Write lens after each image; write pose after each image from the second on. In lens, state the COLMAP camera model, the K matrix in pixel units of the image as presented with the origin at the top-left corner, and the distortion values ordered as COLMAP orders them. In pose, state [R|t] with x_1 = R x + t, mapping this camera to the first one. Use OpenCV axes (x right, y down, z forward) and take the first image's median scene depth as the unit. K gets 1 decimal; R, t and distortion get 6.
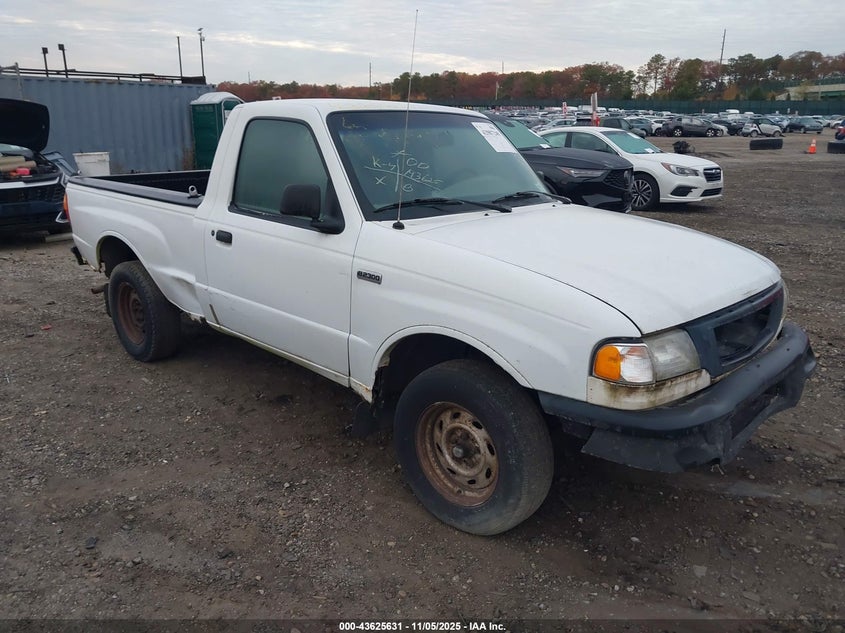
lens RADIAL K [[685.1, 0, 422.5], [0, 685.1, 316.5], [0, 0, 1]] dist [0.138274, -0.281131]
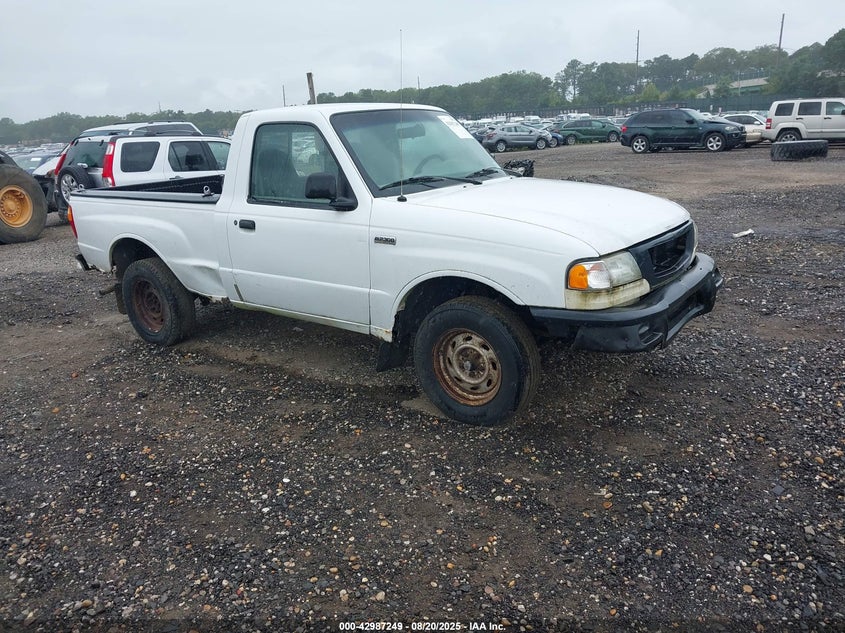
lens RADIAL K [[685.1, 0, 422.5], [0, 685.1, 316.5], [0, 0, 1]] dist [0.138274, -0.281131]
pose [[0.990191, -0.098781, 0.098810, -0.138416], [0.098594, 0.995105, 0.006778, 0.076132], [-0.098996, 0.003031, 0.995083, -0.261386]]
